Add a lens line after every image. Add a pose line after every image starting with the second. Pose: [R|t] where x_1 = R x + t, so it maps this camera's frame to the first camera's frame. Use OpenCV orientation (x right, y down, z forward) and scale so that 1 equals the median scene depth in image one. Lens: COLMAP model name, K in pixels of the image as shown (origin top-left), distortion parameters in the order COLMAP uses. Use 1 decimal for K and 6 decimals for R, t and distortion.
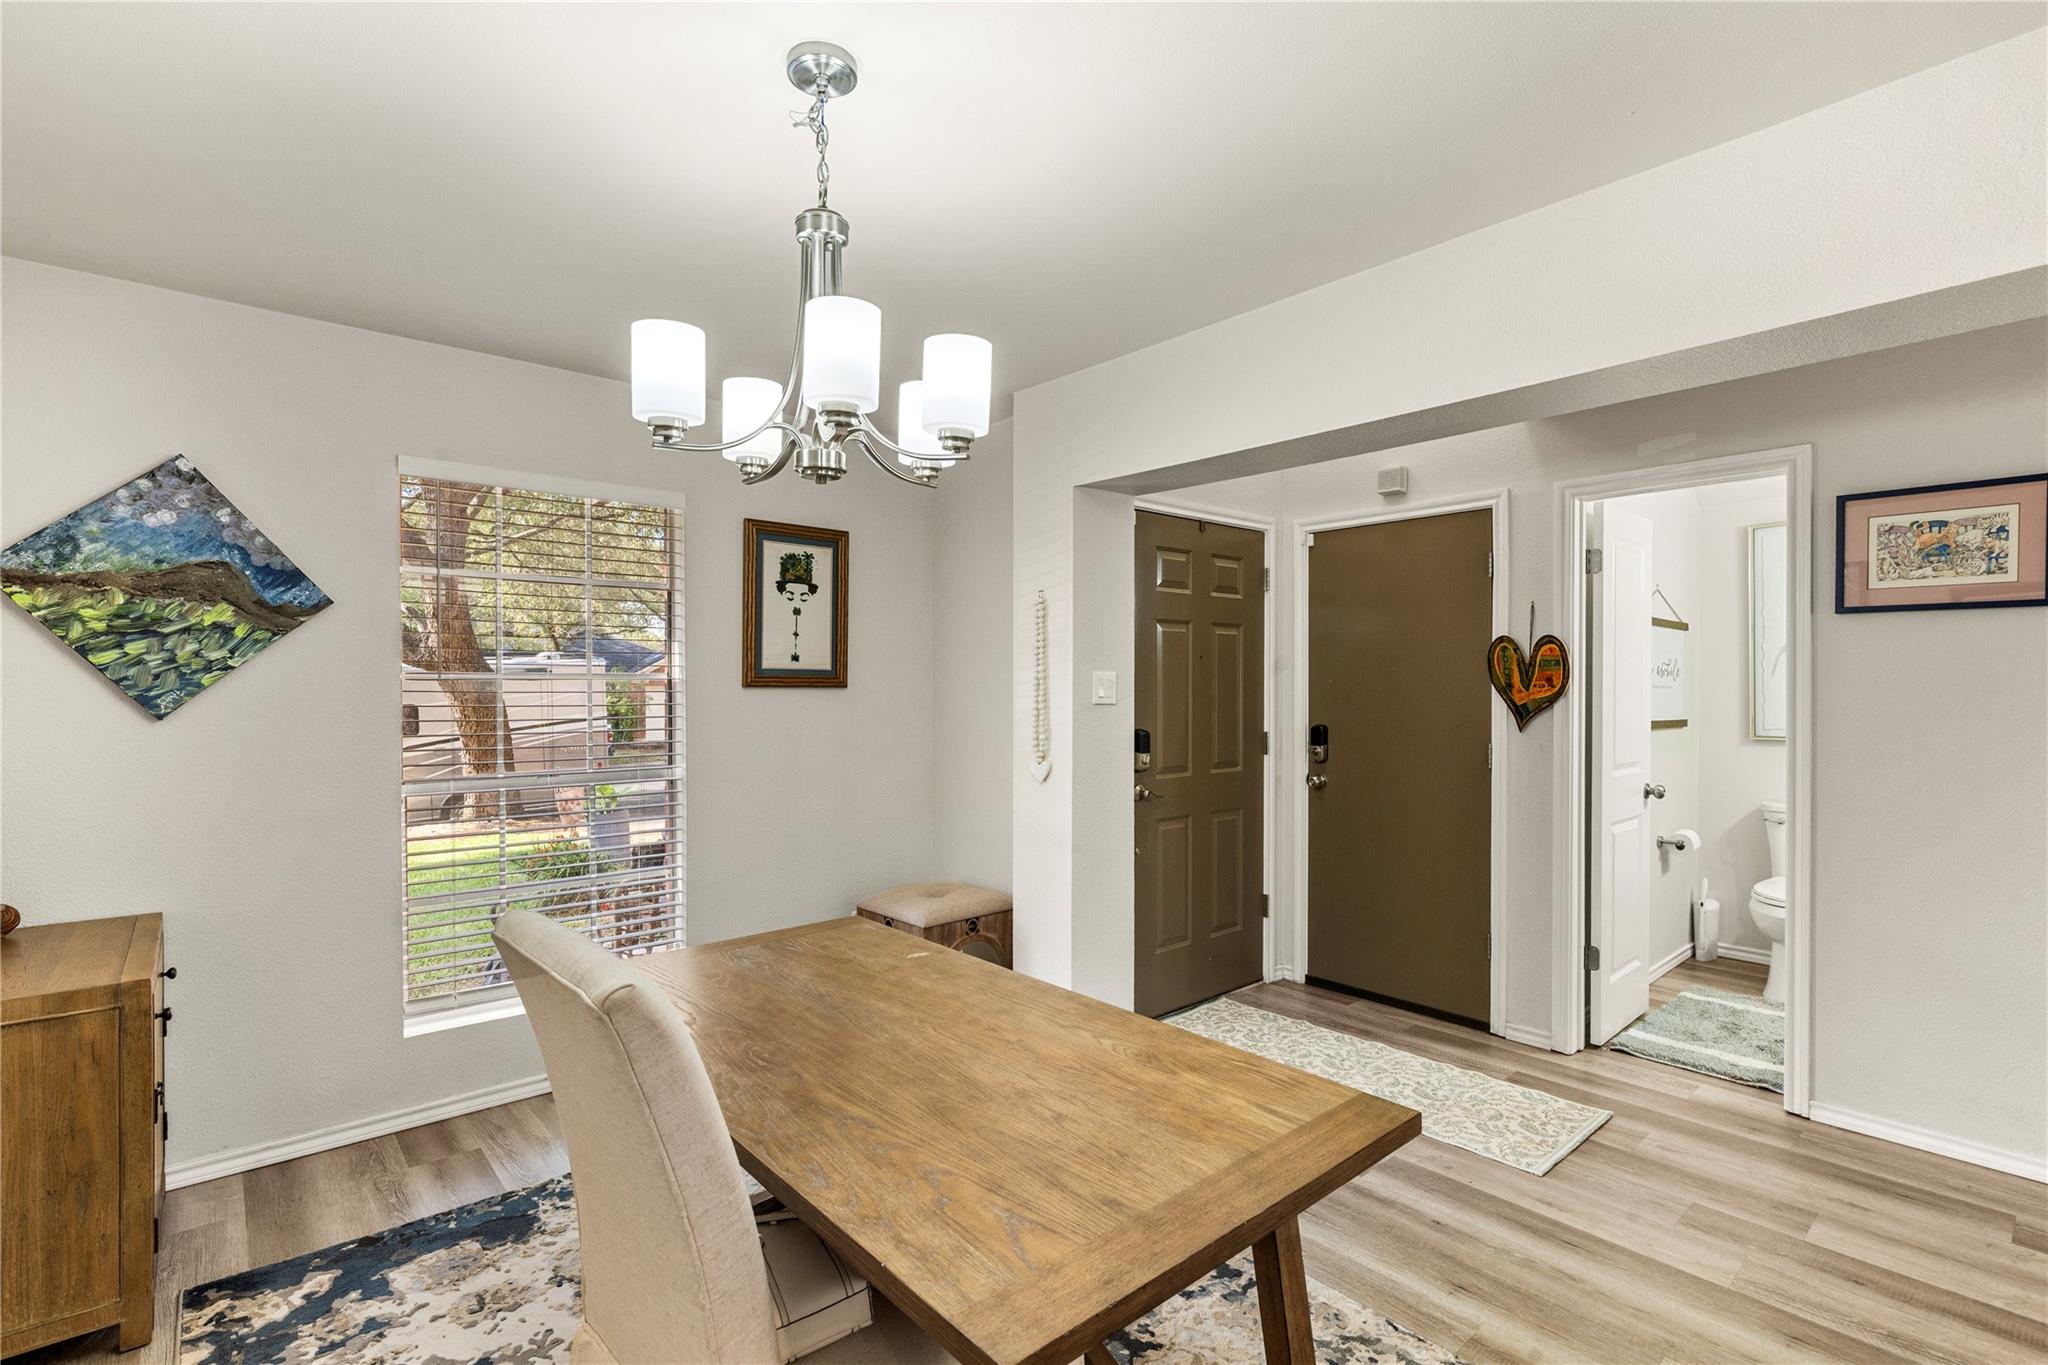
lens RADIAL K [[955.9, 0, 1033.8], [0, 955.9, 674.4], [0, 0, 1]] dist [-0.001966, 0.000955]
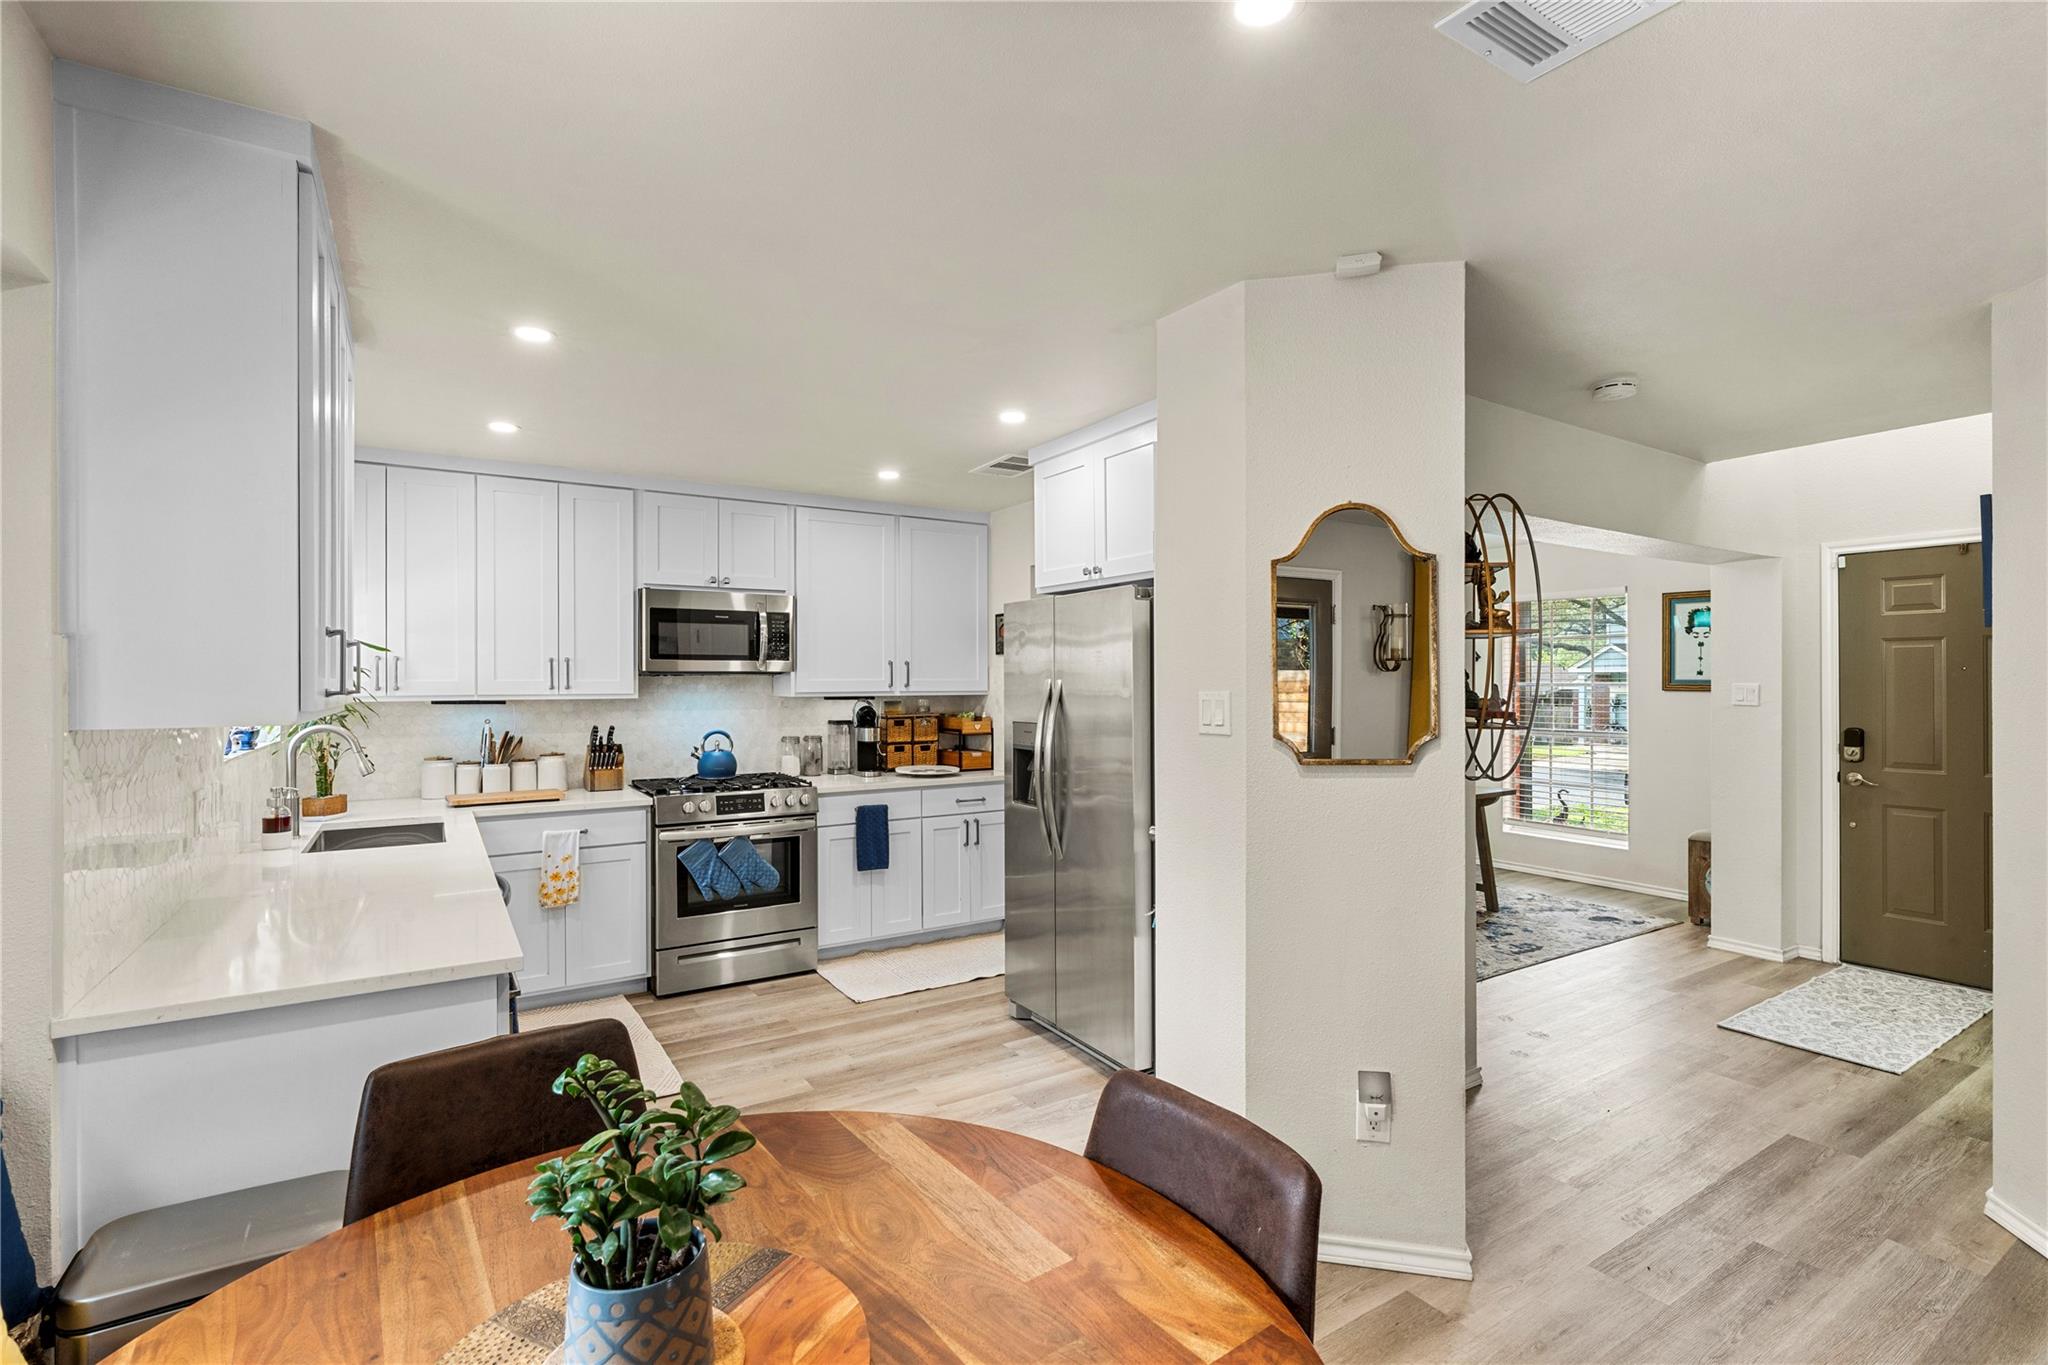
lens RADIAL K [[940.8, 0, 1018.6], [0, 940.8, 684.0], [0, 0, 1]] dist [-0.001880, 0.000579]
pose [[-0.158160, 0.006861, -0.987390, 1.764896], [0.013718, 0.999895, 0.004750, -0.025598], [0.987318, -0.012794, -0.158238, 0.129896]]
